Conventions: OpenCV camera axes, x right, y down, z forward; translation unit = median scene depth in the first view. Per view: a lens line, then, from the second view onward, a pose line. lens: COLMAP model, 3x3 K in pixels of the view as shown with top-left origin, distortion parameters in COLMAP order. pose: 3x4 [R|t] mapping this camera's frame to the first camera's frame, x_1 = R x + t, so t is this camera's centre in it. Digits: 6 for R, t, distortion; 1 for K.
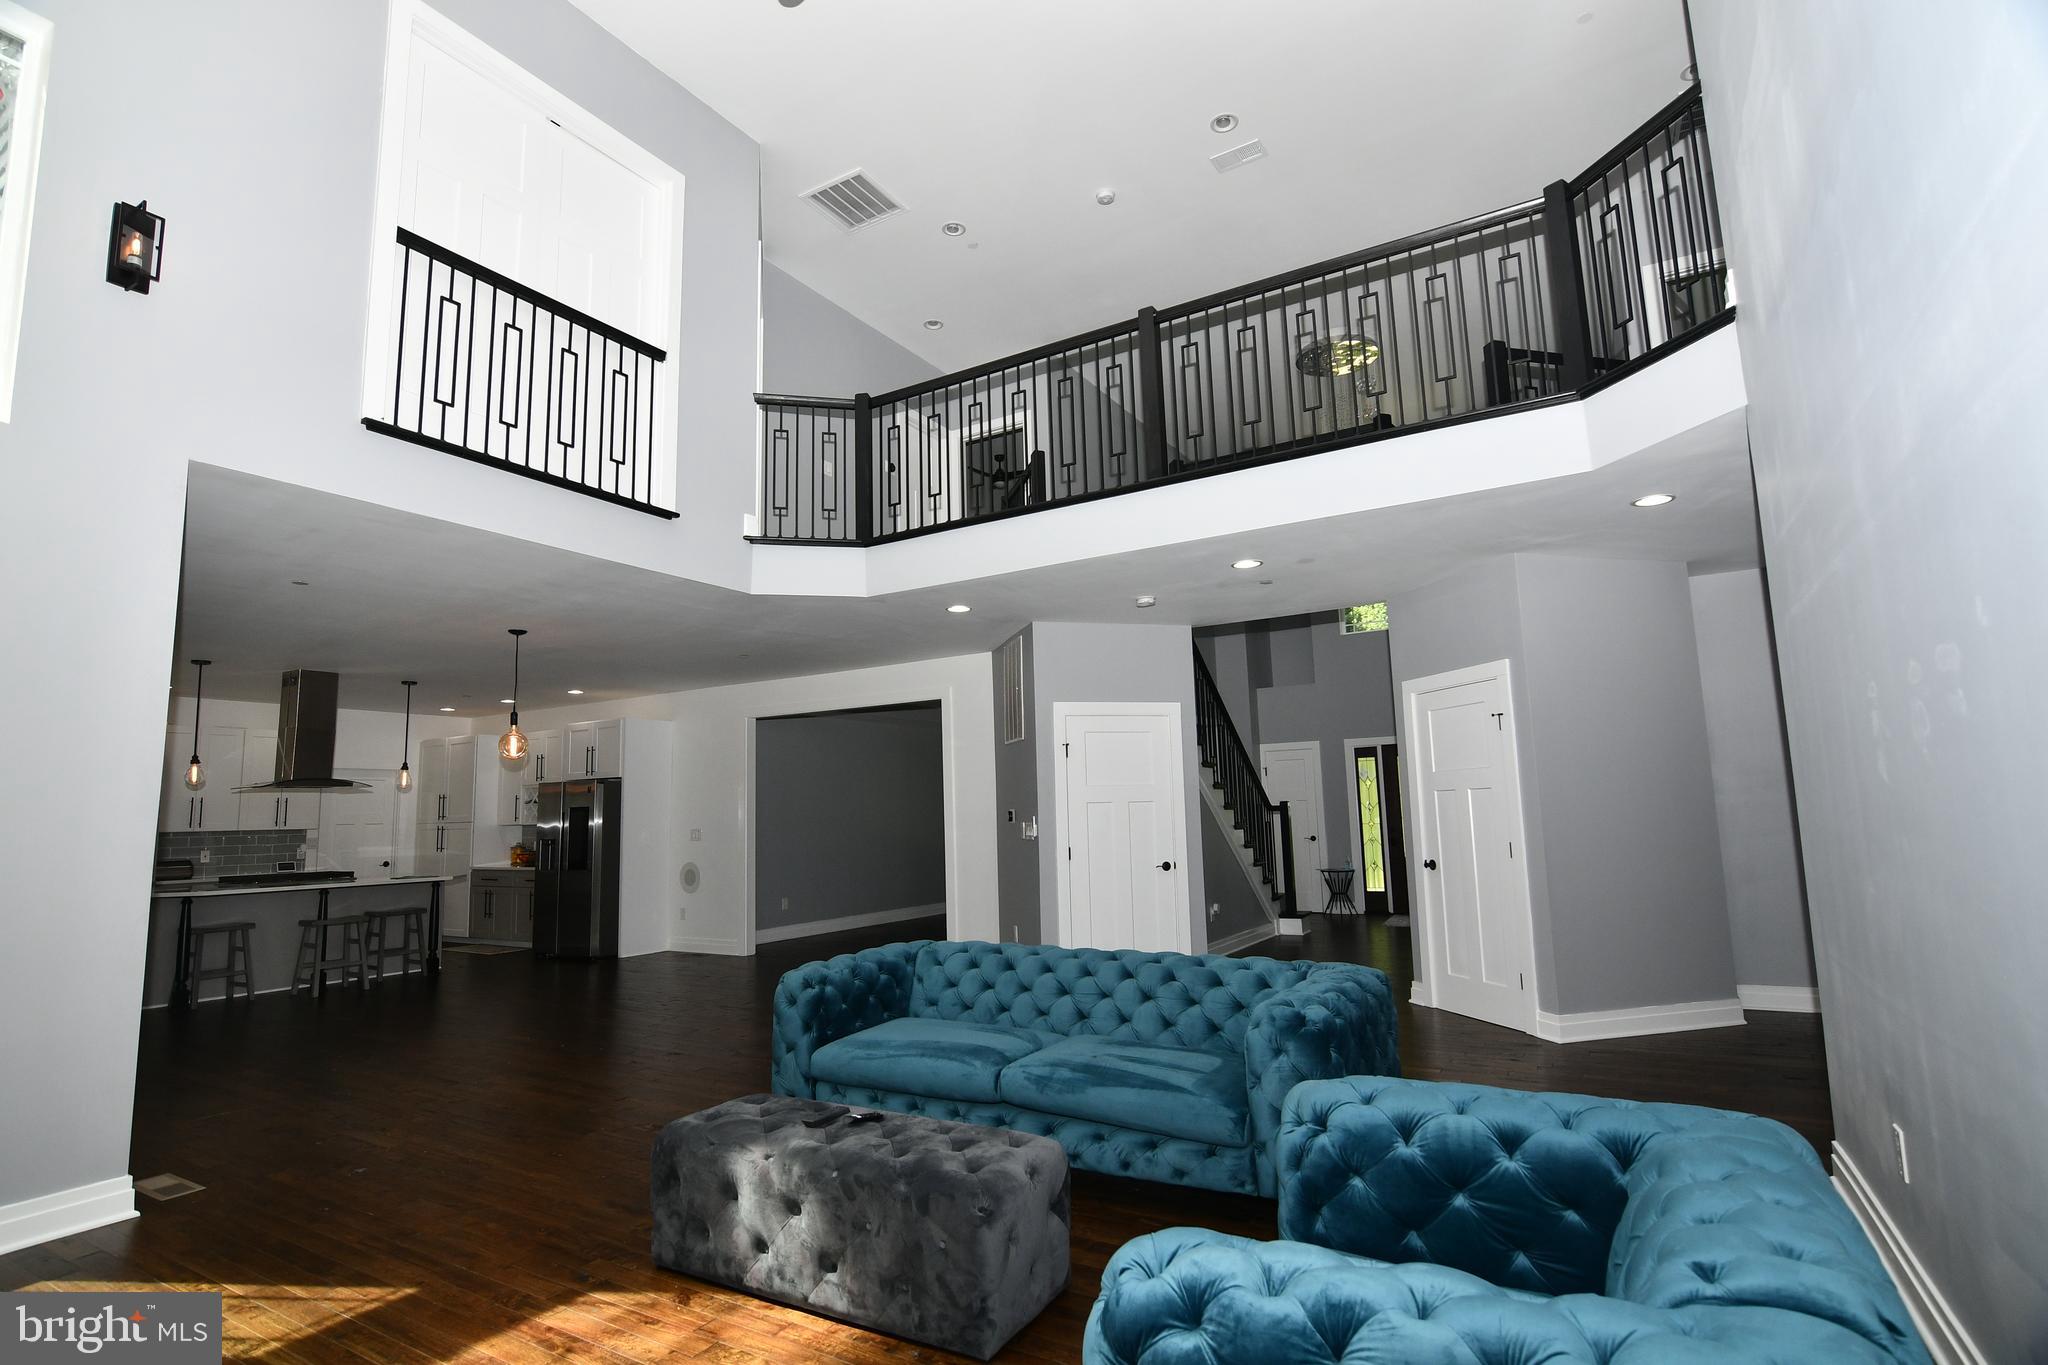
lens RADIAL K [[1002.0, 0, 1021.1], [0, 1002.0, 678.5], [0, 0, 1]] dist [-0.025817, 0.005743]
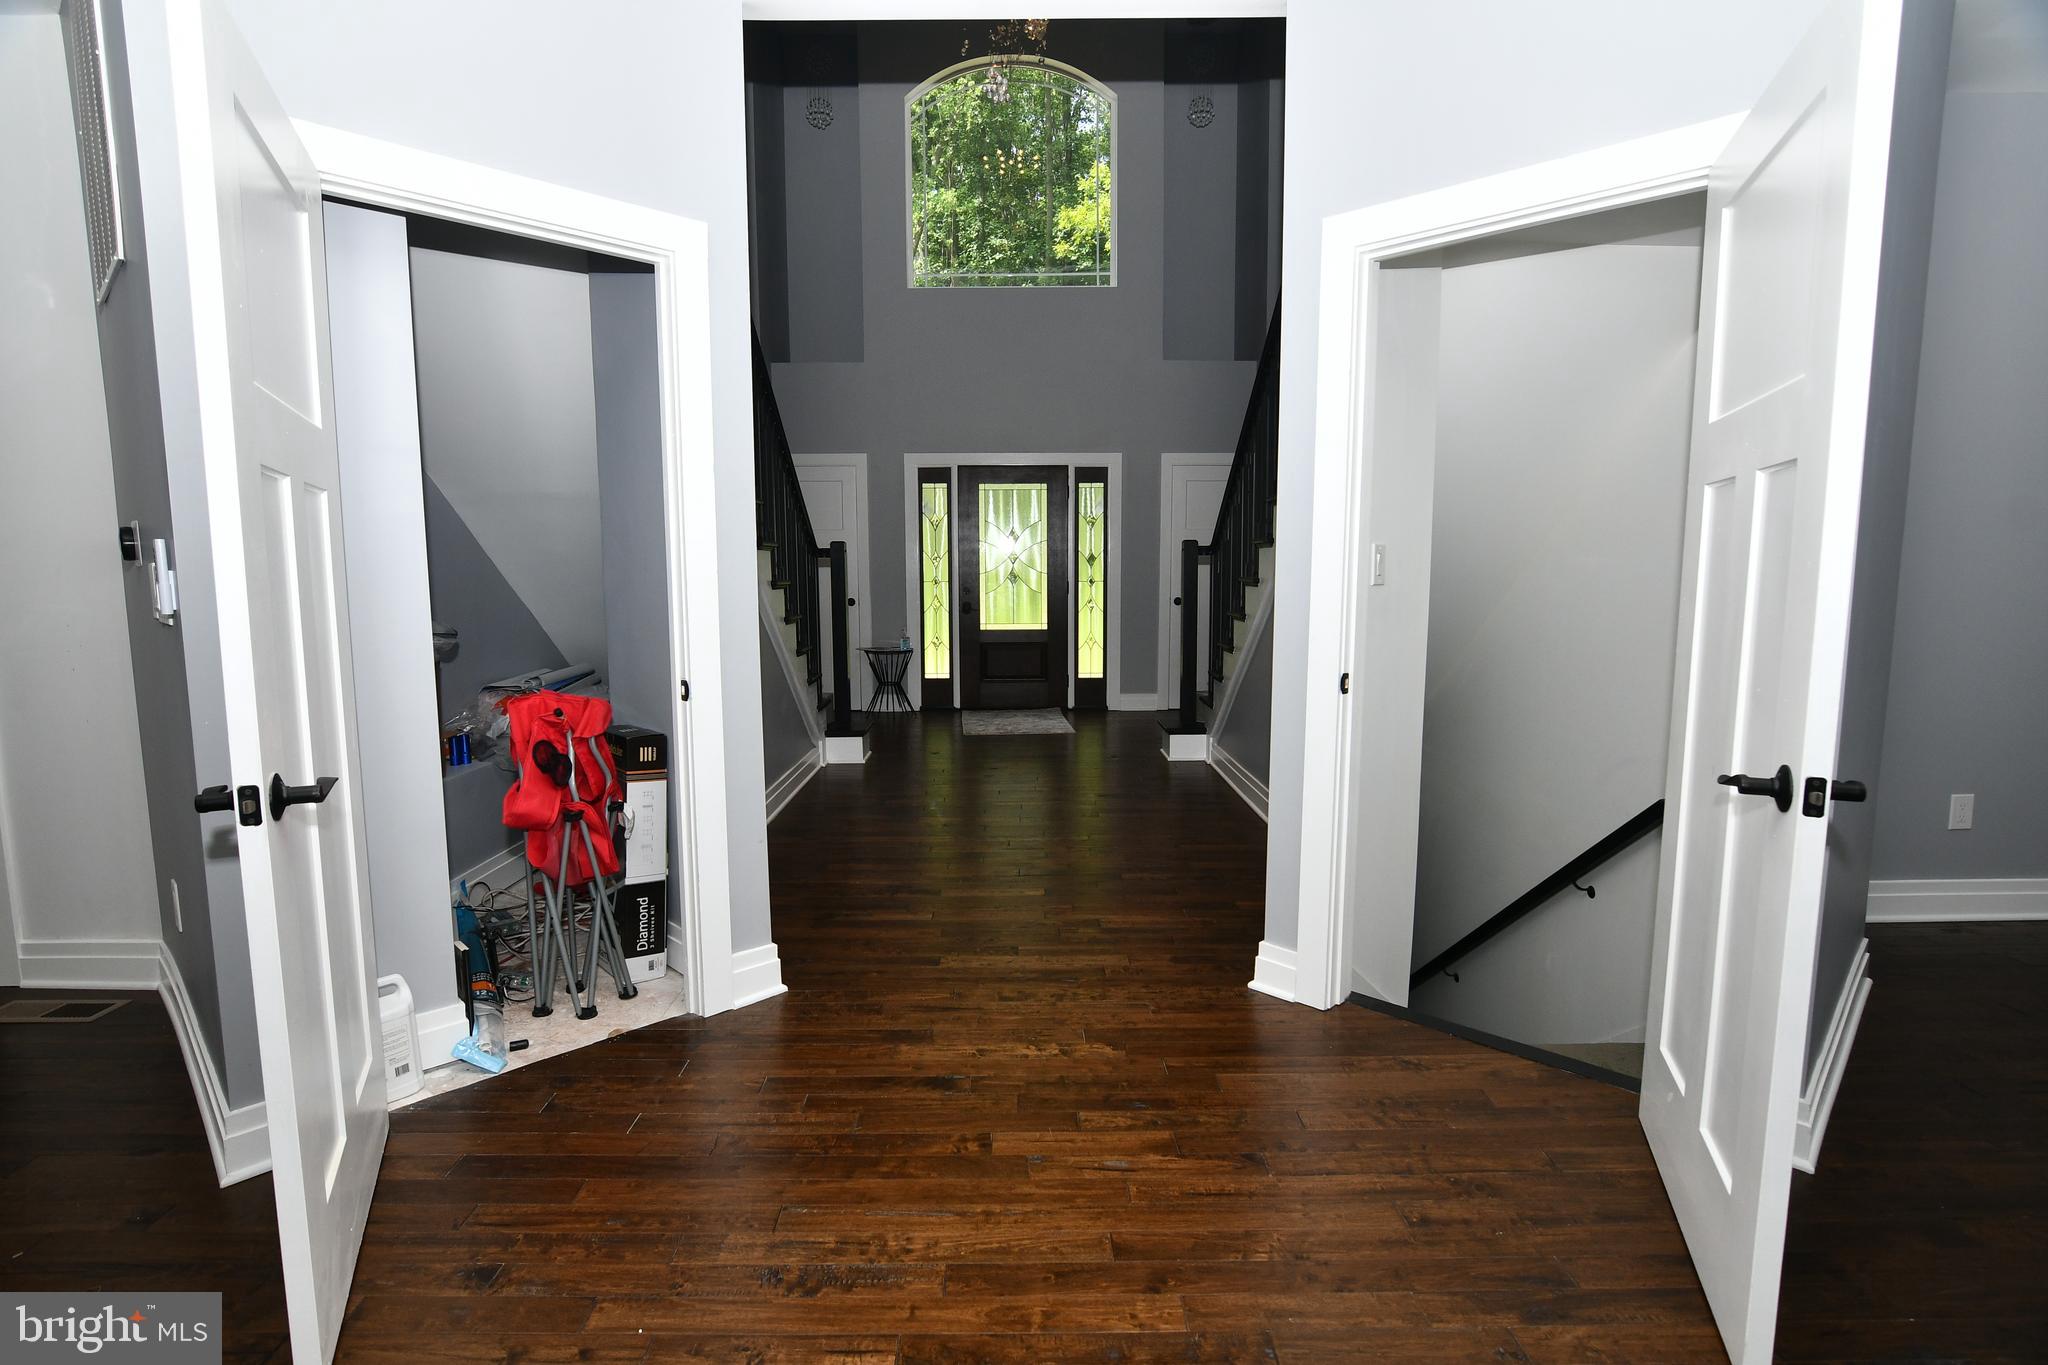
lens RADIAL K [[1002.0, 0, 1014.3], [0, 1002.0, 678.0], [0, 0, 1]] dist [-0.025817, 0.005743]
pose [[0.856989, -0.037889, 0.513940, 0.042638], [-0.086883, 0.972395, 0.216564, 0.057770], [-0.507958, -0.230246, 0.830039, 0.397287]]
